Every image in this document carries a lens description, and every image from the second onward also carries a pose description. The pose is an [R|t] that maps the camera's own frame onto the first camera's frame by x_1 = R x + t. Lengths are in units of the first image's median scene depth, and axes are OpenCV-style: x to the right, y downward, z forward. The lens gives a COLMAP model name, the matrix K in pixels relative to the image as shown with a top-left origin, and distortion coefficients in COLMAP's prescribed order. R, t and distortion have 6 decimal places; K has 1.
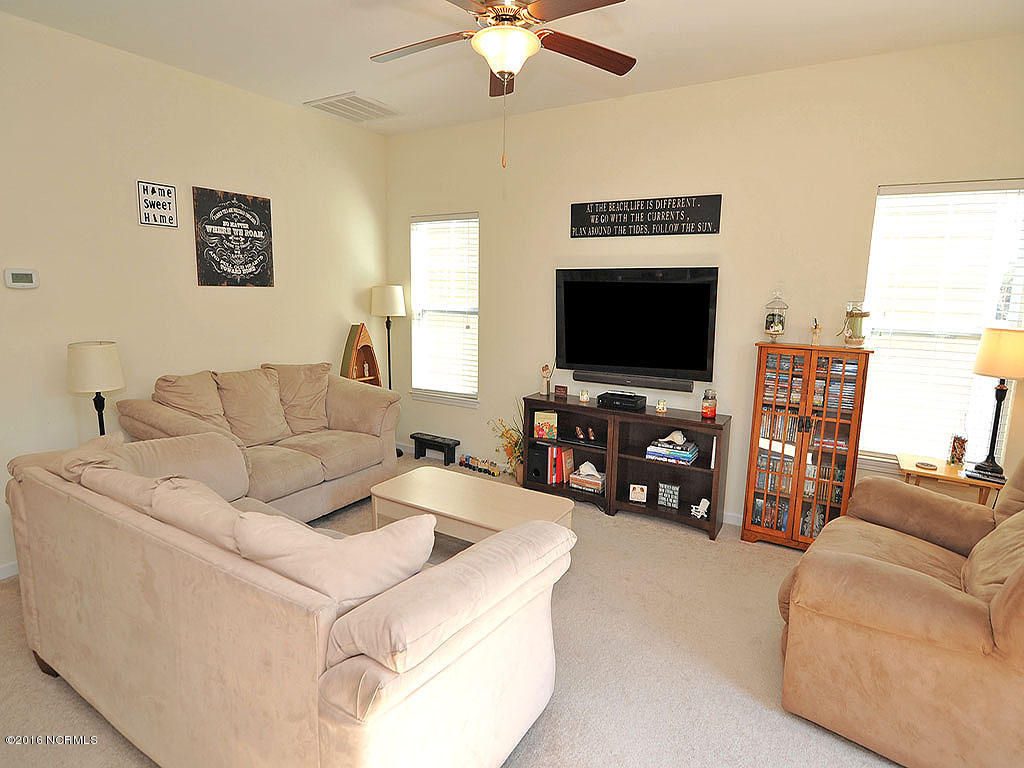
lens RADIAL K [[544.6, 0, 510.7], [0, 544.6, 366.5], [0, 0, 1]] dist [0.000108, -0.000706]
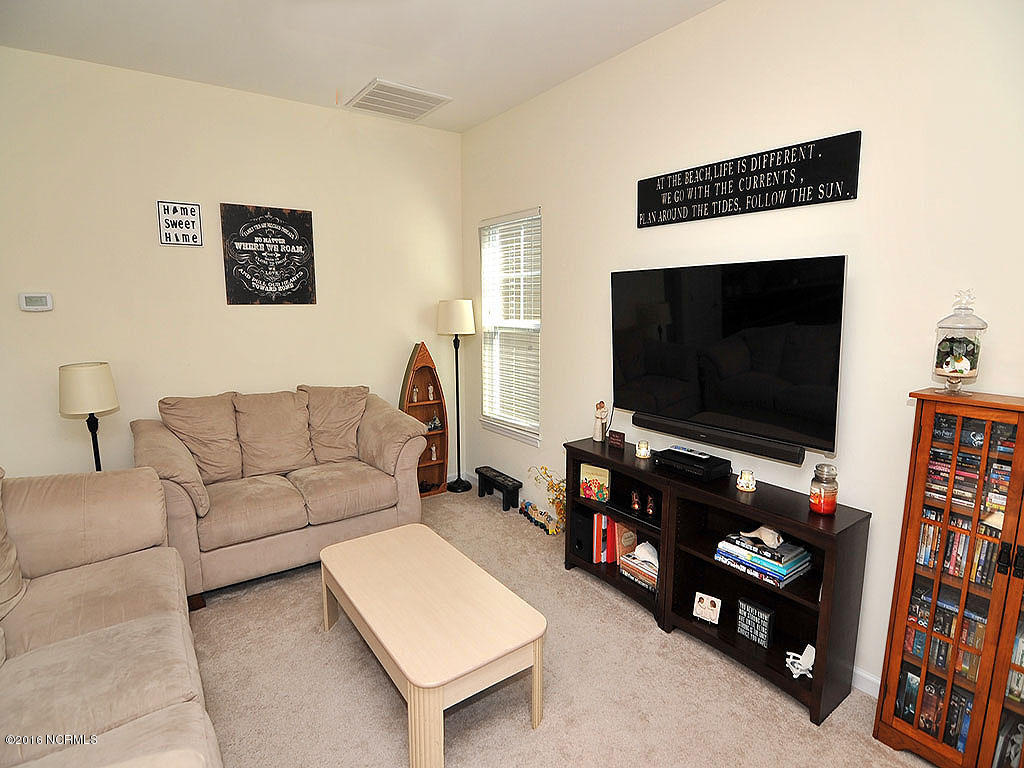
lens RADIAL K [[514.1, 0, 510.1], [0, 514.1, 374.3], [0, 0, 1]] dist [-0.015237, -0.001451]
pose [[0.921557, 0.033913, -0.386758, 0.243954], [-0.035332, 0.999370, 0.003442, -0.042320], [0.386631, 0.010493, 0.922175, 0.335939]]
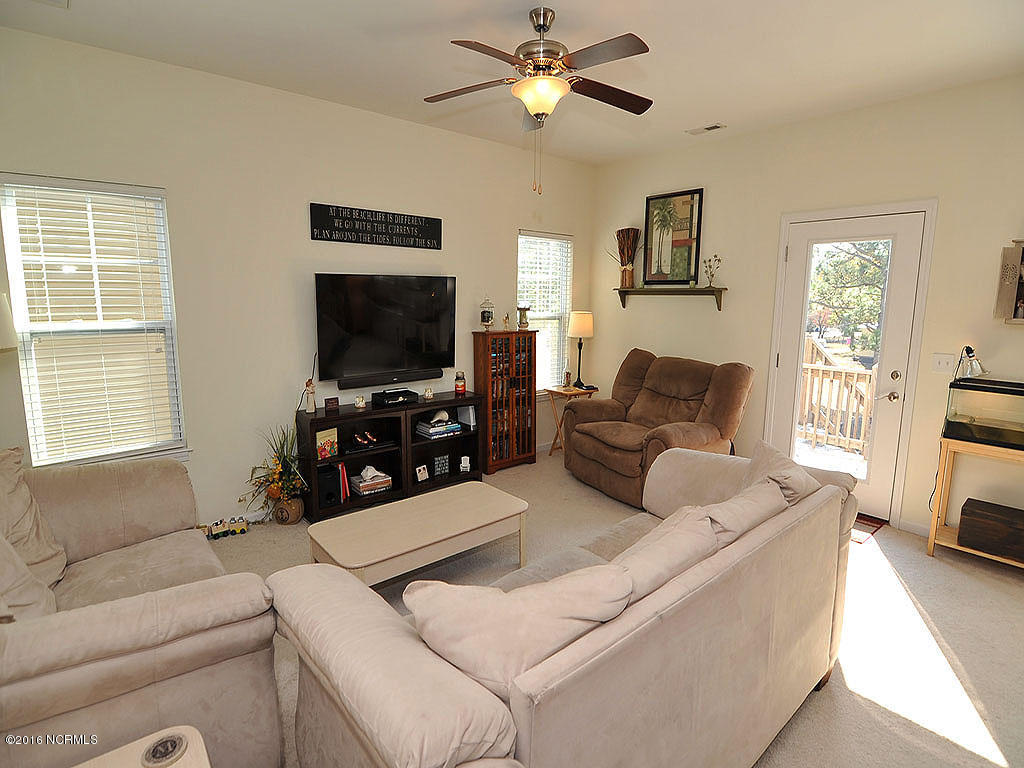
lens RADIAL K [[509.1, 0, 496.8], [0, 509.1, 370.1], [0, 0, 1]] dist [-0.020751, -0.000944]
pose [[0.338488, -0.147665, 0.929312, -0.672779], [0.133609, 0.985146, 0.107872, -0.074350], [-0.931437, 0.087651, 0.353190, 0.458695]]
